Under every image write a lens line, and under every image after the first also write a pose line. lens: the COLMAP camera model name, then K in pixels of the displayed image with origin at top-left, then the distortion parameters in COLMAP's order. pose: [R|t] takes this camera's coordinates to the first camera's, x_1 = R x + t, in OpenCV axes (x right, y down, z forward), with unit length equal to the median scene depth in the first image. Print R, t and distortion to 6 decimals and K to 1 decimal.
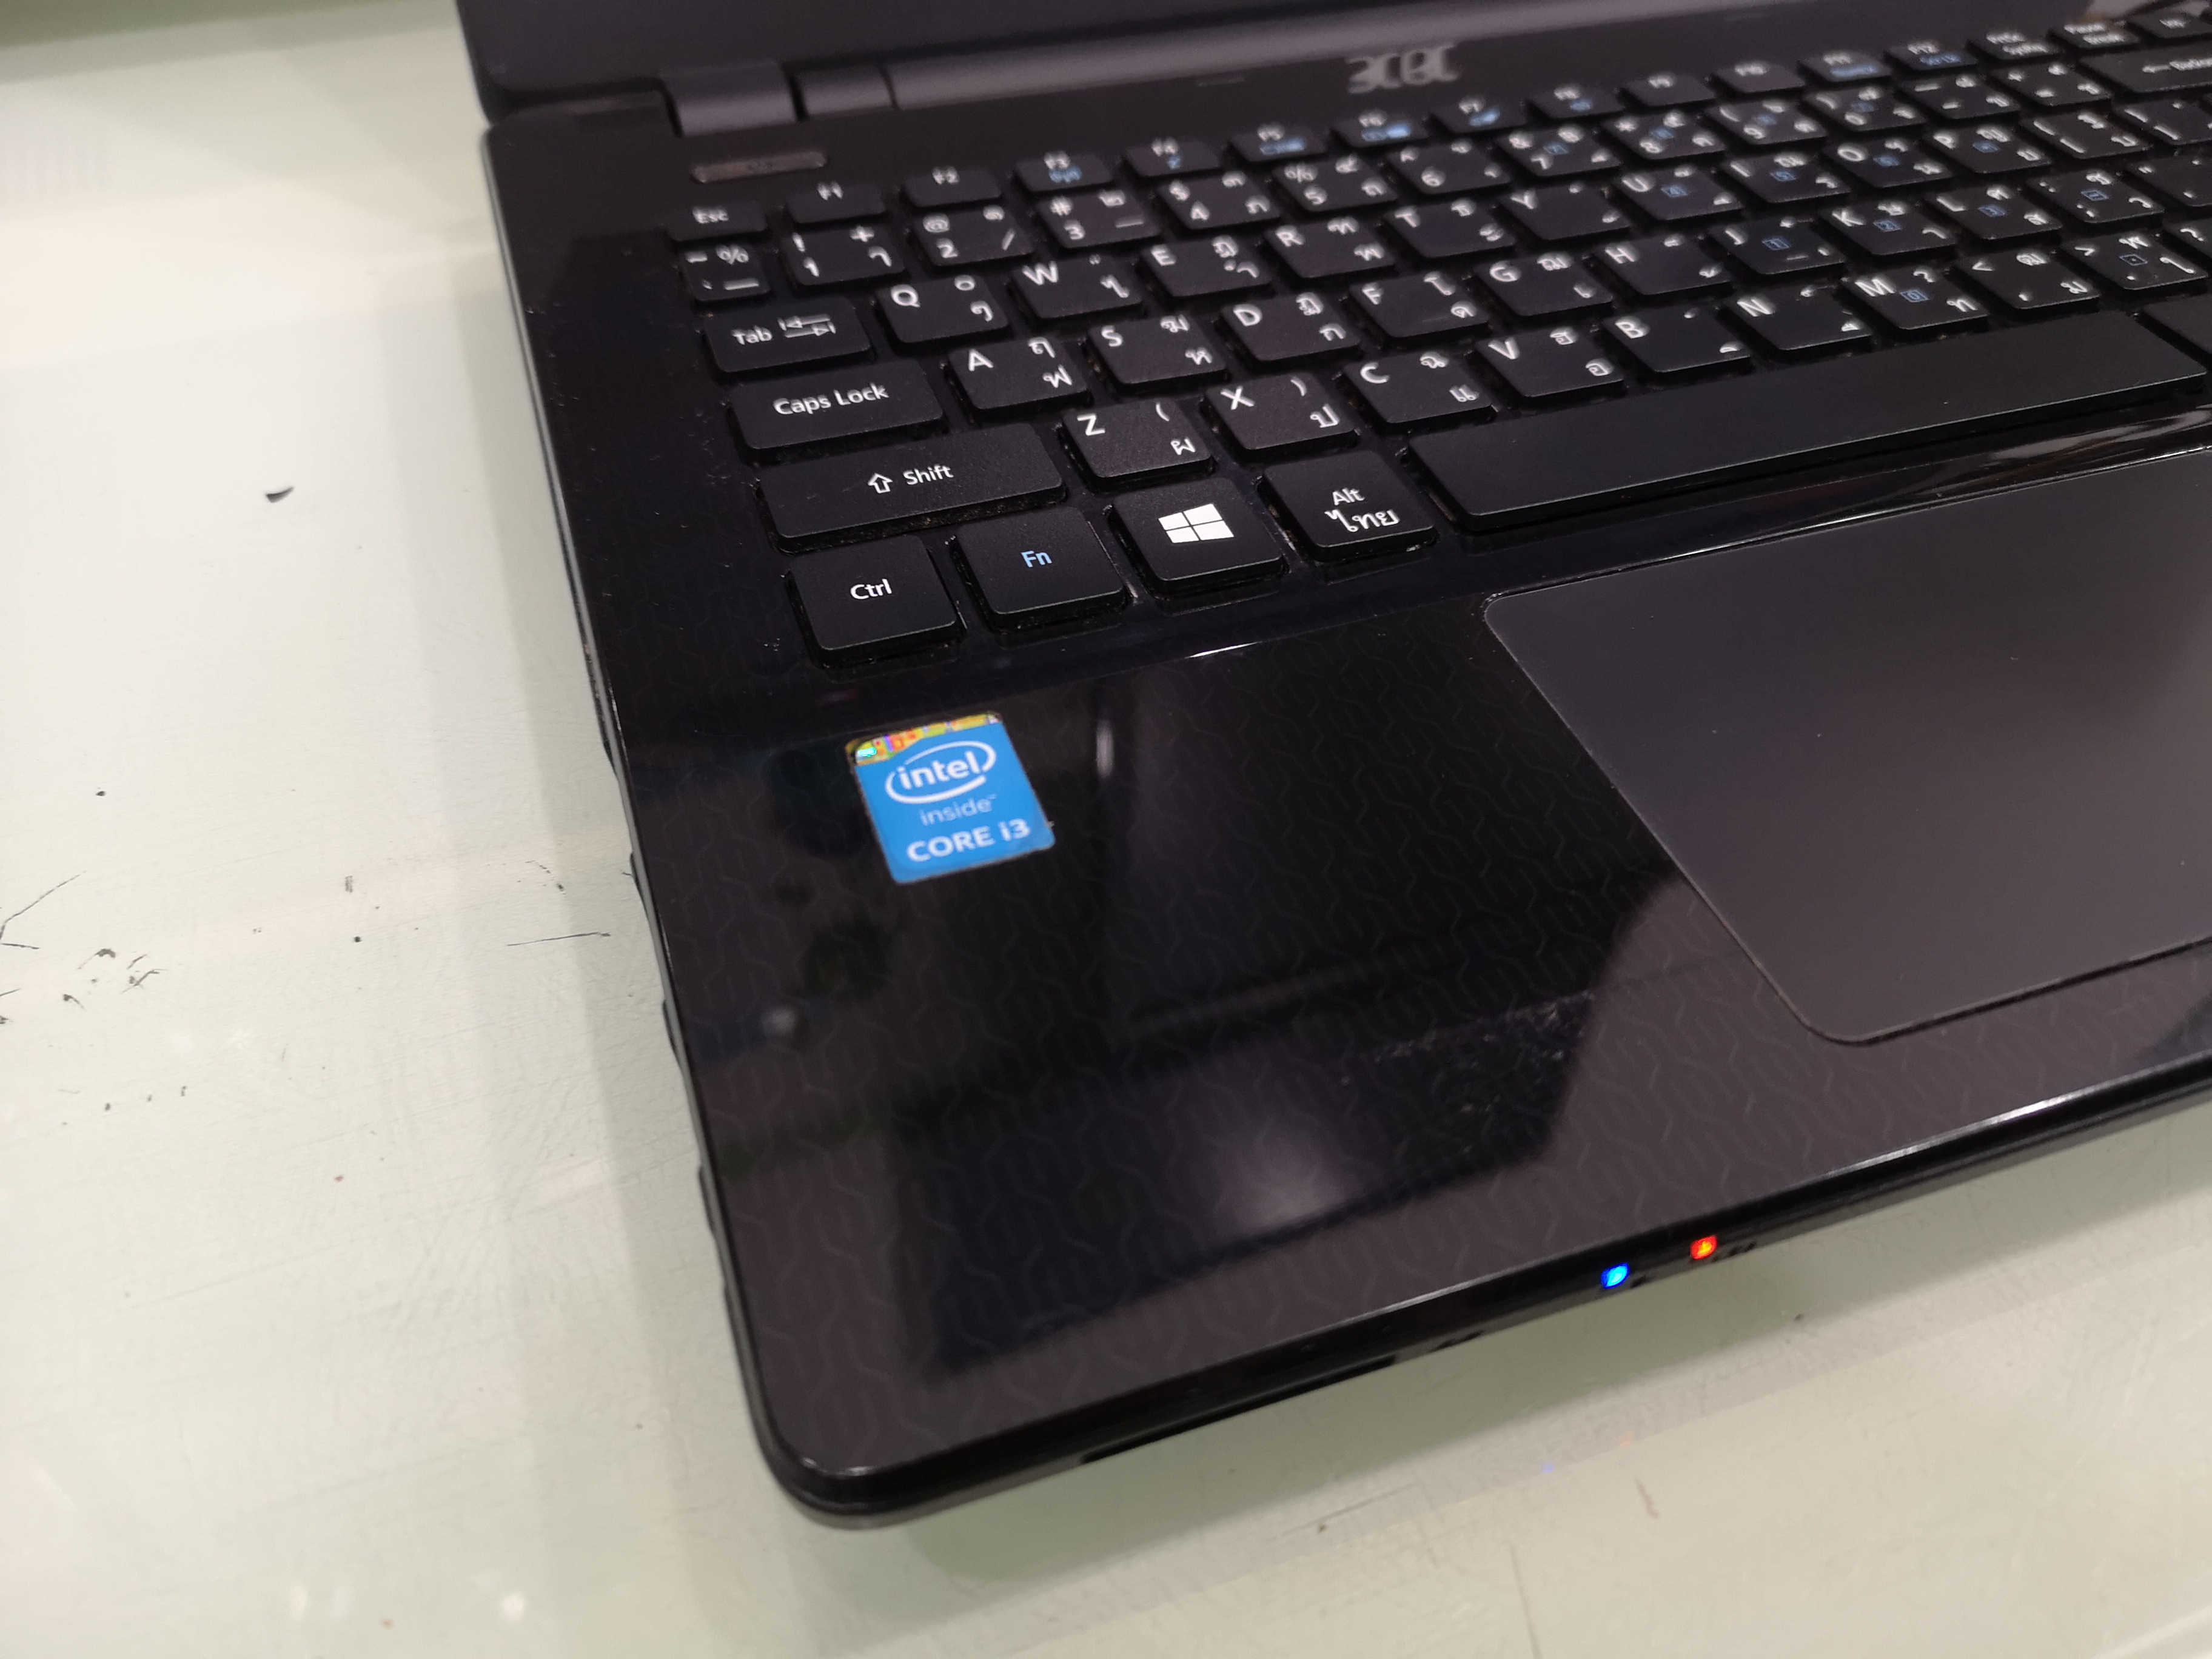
lens RADIAL K [[1757.9, 0, 1100.0], [0, 1757.9, 799.9], [0, 0, 1]] dist [0.034857, -0.055226]
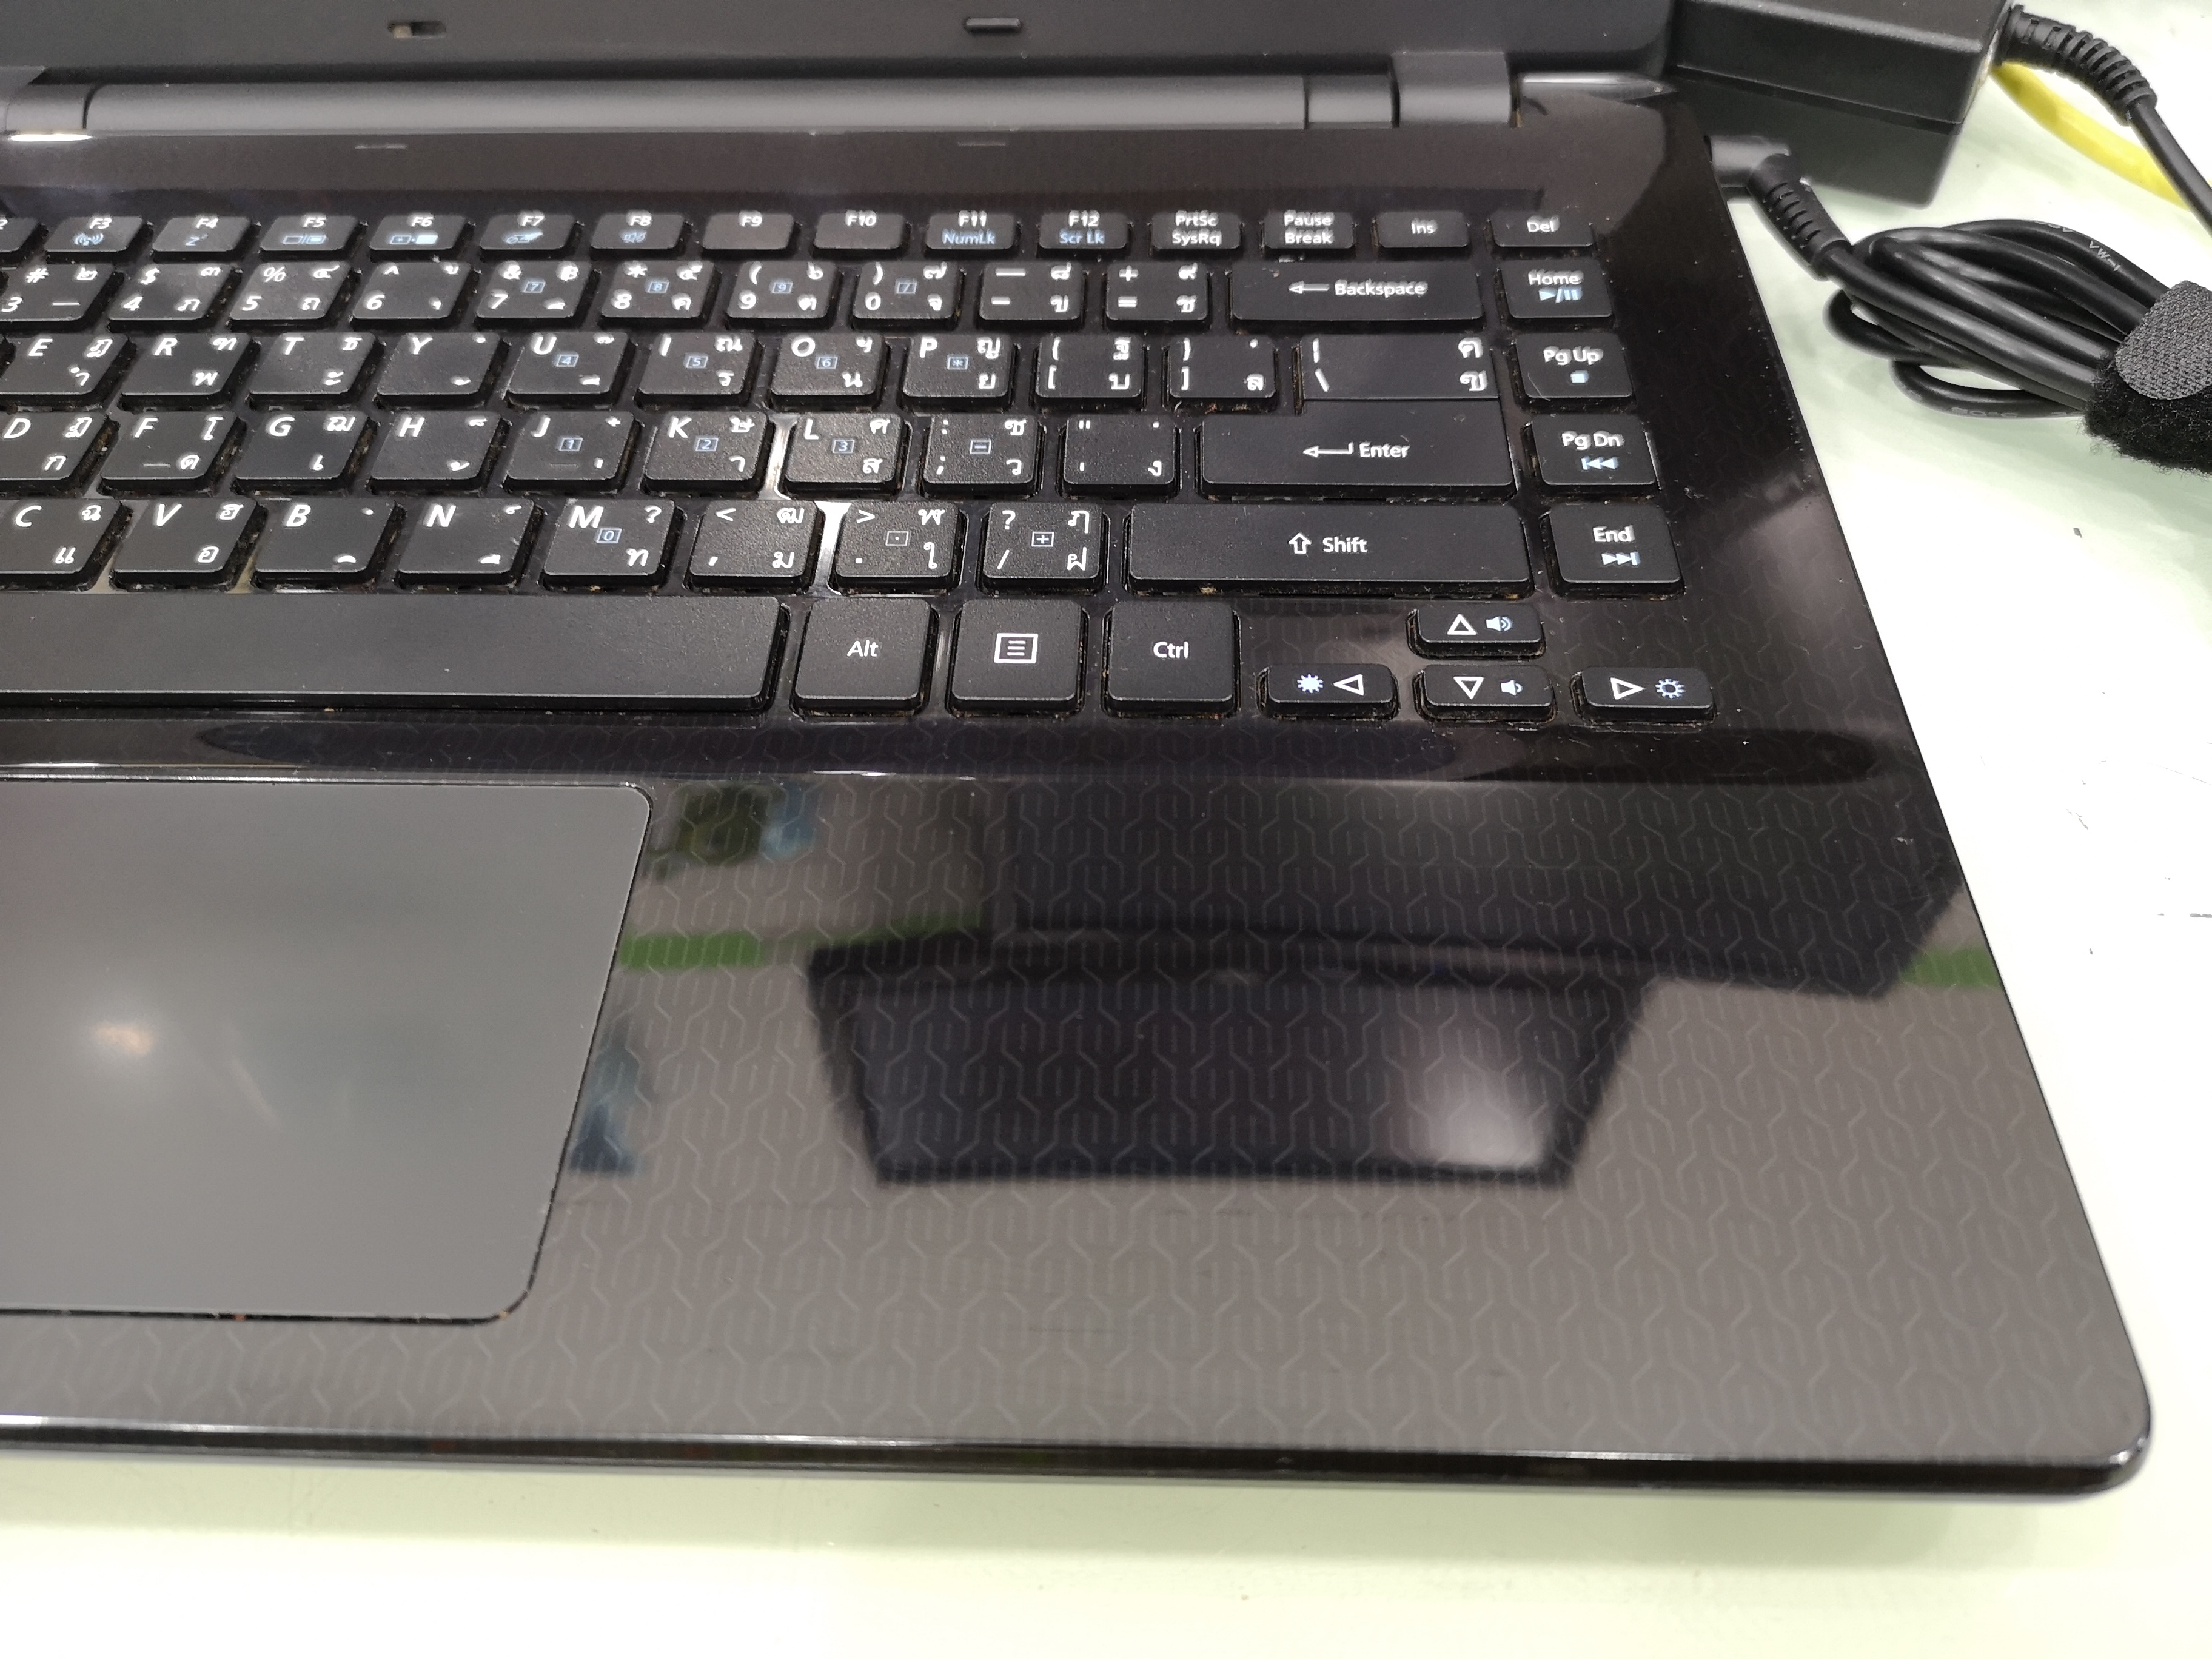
lens RADIAL K [[1741.4, 0, 1106.0], [0, 1741.4, 829.5], [0, 0, 1]] dist [0.028178, -0.065018]
pose [[0.933924, 0.248481, -0.256988, 0.917929], [-0.217457, 0.965497, 0.143273, -0.302174], [0.283722, -0.077922, 0.955735, 0.159430]]
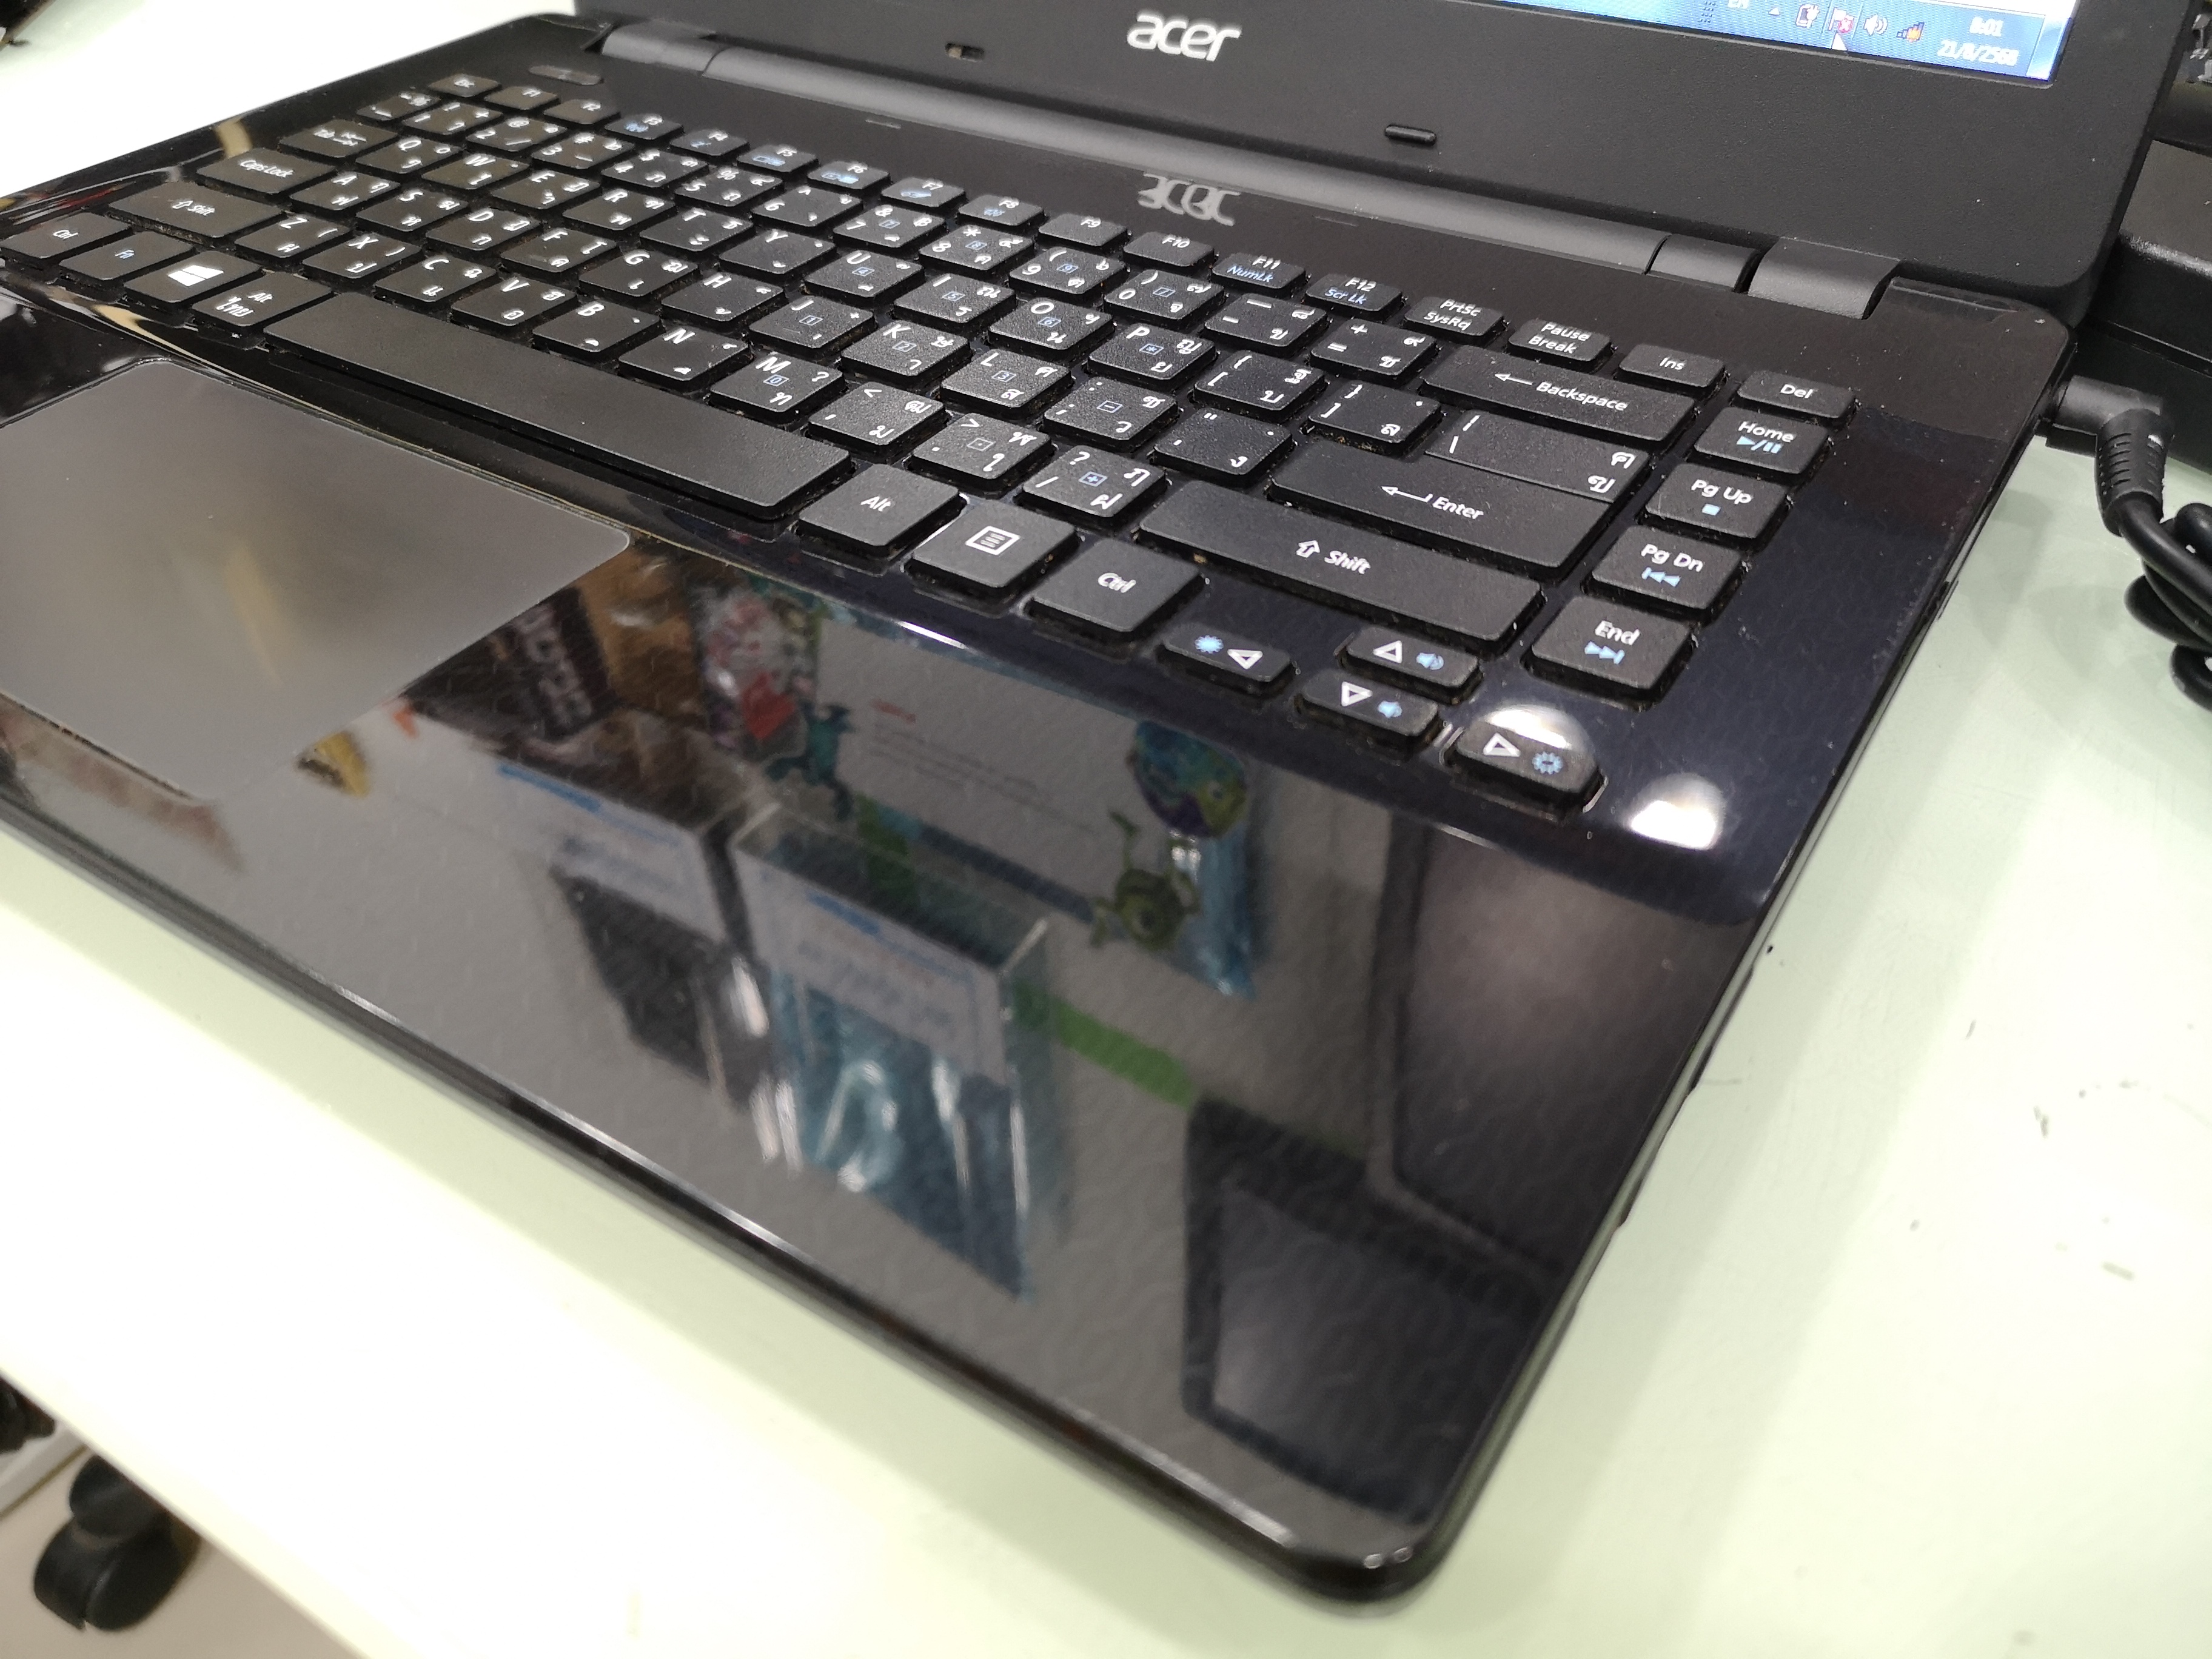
lens RADIAL K [[1757.9, 0, 1100.0], [0, 1757.9, 799.9], [0, 0, 1]] dist [0.034857, -0.055226]
pose [[0.612393, 0.478264, -0.629474, 1.283310], [-0.524839, 0.841416, 0.128696, -0.290110], [0.591201, 0.251560, 0.766289, 0.331813]]
